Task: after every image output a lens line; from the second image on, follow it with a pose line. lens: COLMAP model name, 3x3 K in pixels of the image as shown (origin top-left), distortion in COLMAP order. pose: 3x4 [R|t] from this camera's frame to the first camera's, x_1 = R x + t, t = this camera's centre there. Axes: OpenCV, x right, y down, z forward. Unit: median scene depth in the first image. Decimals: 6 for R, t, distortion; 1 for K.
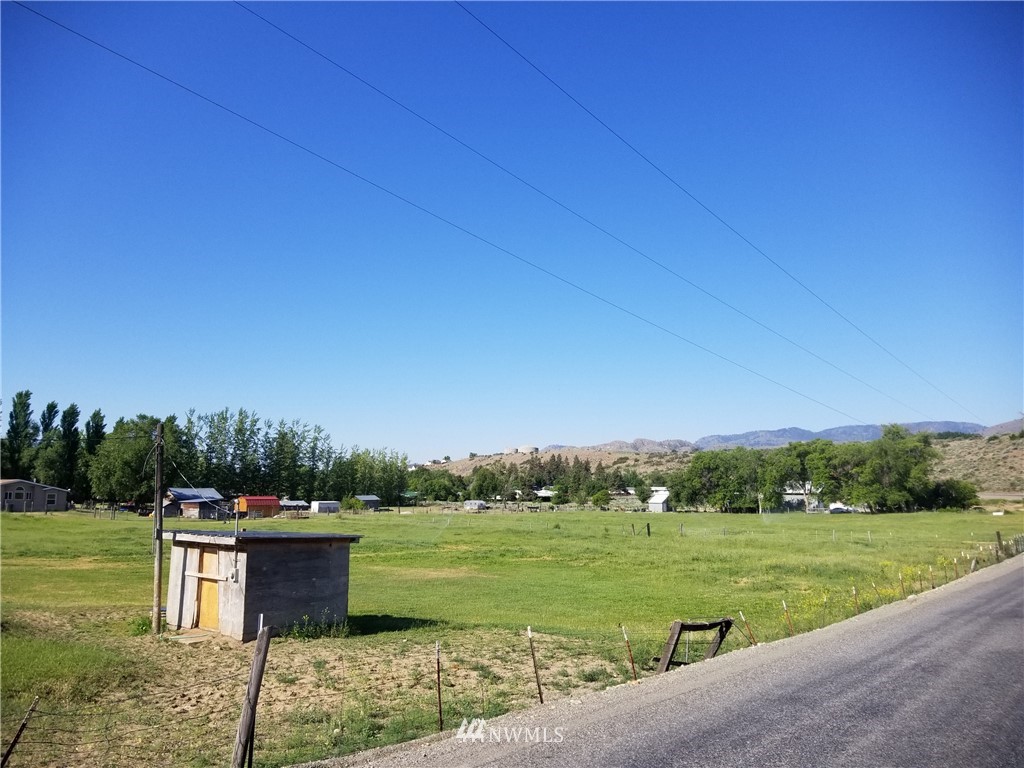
lens RADIAL K [[794.3, 0, 505.5], [0, 794.3, 374.7], [0, 0, 1]] dist [0.096022, -0.168973]
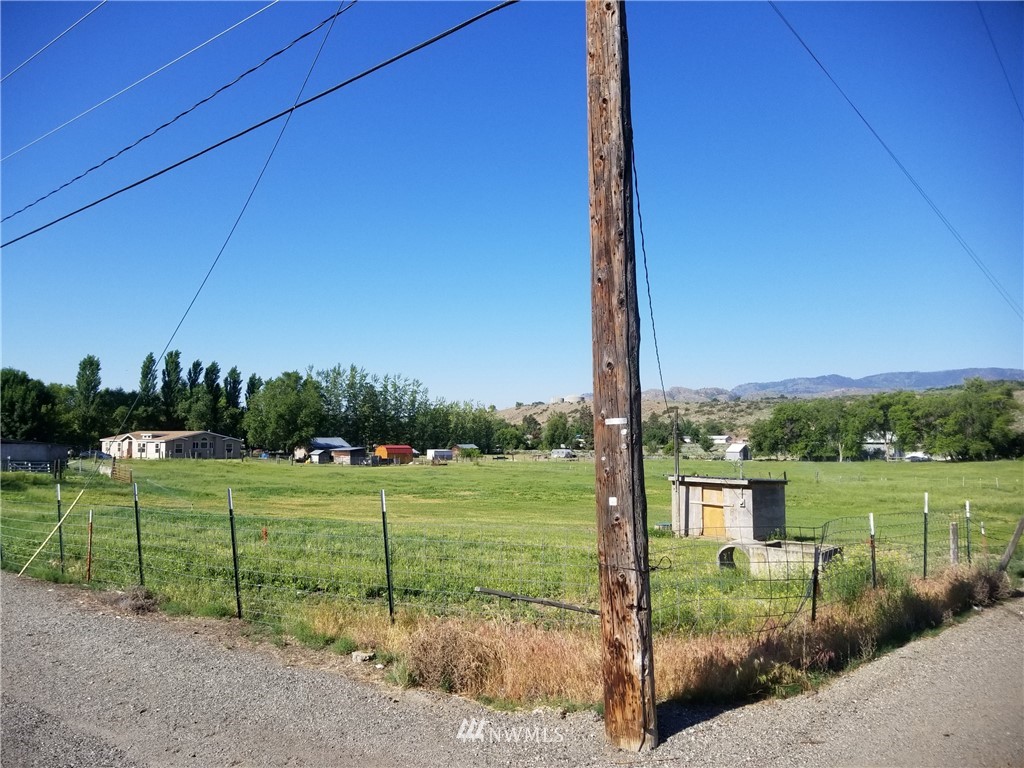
lens RADIAL K [[797.3, 0, 496.1], [0, 797.3, 378.3], [0, 0, 1]] dist [0.097294, -0.163769]
pose [[0.998830, -0.002867, -0.048265, -0.086820], [0.006229, 0.997551, 0.069664, -0.013784], [0.047947, -0.069883, 0.996402, -0.072841]]
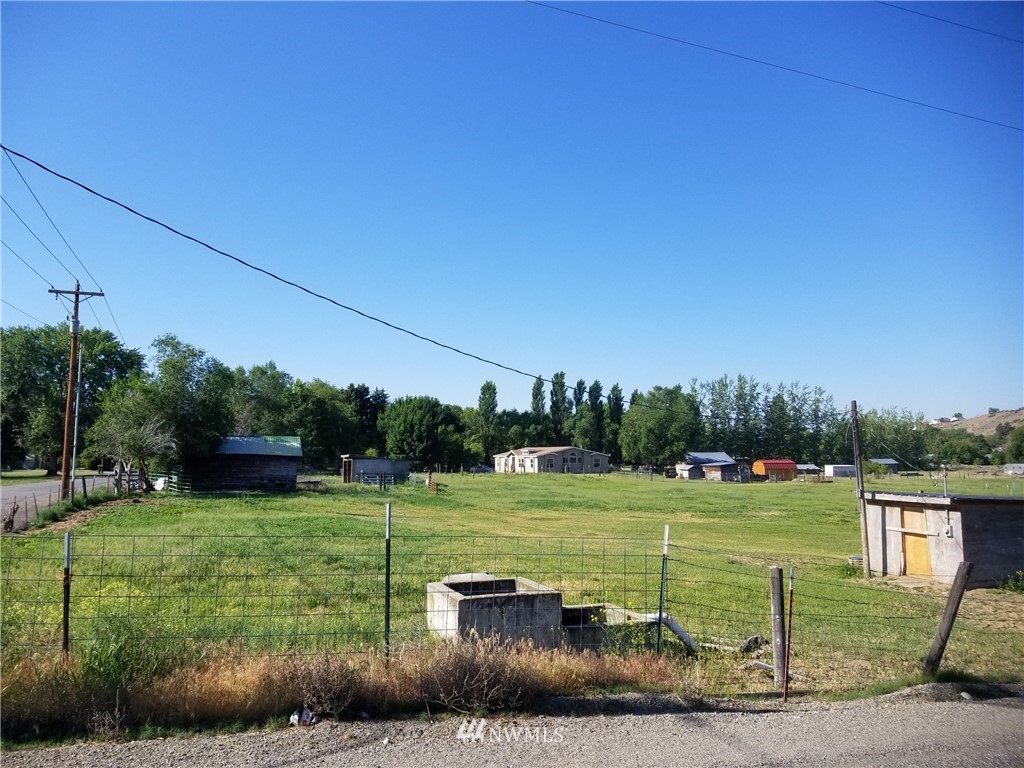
lens RADIAL K [[802.6, 0, 490.8], [0, 802.6, 382.2], [0, 0, 1]] dist [0.092761, -0.162701]
pose [[0.831171, -0.061257, -0.552632, -0.026207], [0.091677, 0.995408, 0.027548, -0.005508], [0.548407, -0.073560, 0.832970, -0.032423]]
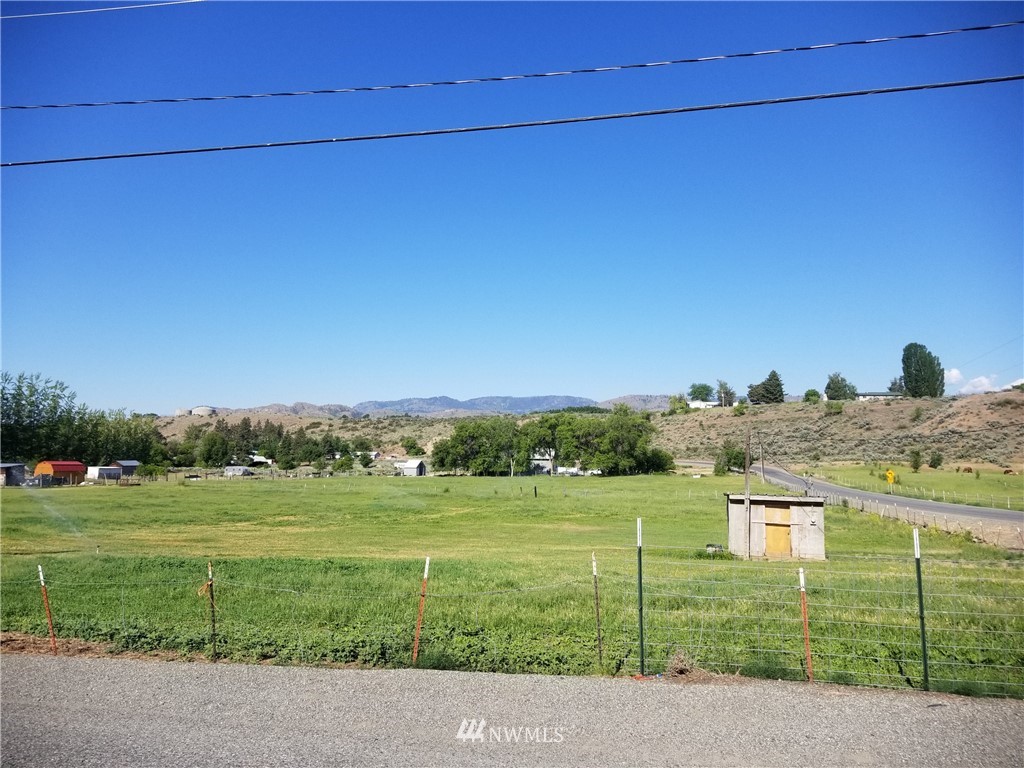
lens RADIAL K [[794.3, 0, 505.5], [0, 794.3, 374.7], [0, 0, 1]] dist [0.096022, -0.168973]
pose [[0.907237, 0.050159, 0.417618, -0.182138], [-0.068756, 0.997194, 0.029596, -0.005571], [-0.414962, -0.055564, 0.908140, -0.022198]]
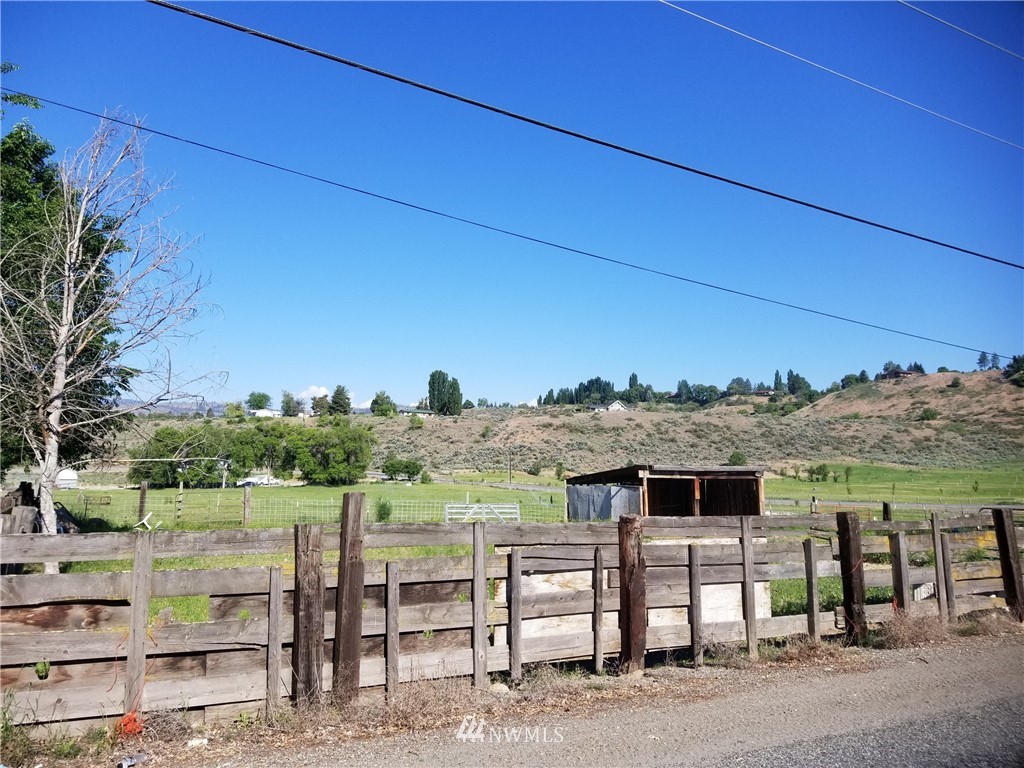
lens RADIAL K [[797.3, 0, 496.1], [0, 797.3, 378.3], [0, 0, 1]] dist [0.097294, -0.163769]
pose [[0.385715, 0.108552, 0.916210, -0.559570], [-0.144573, 0.987898, -0.056182, 0.039458], [-0.911220, -0.110789, 0.396741, 0.282024]]
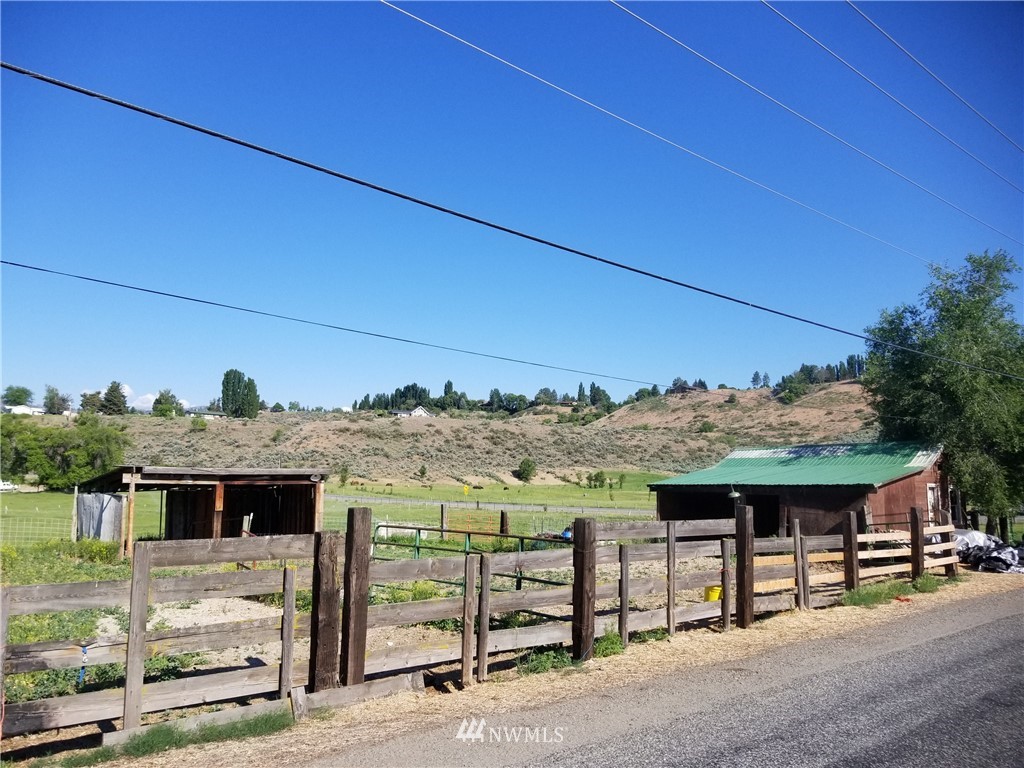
lens RADIAL K [[794.3, 0, 505.5], [0, 794.3, 374.7], [0, 0, 1]] dist [0.096022, -0.168973]
pose [[0.165734, 0.130690, 0.977472, -0.507145], [-0.161096, 0.981454, -0.103907, 0.031925], [-0.972924, -0.140245, 0.183714, 0.232933]]
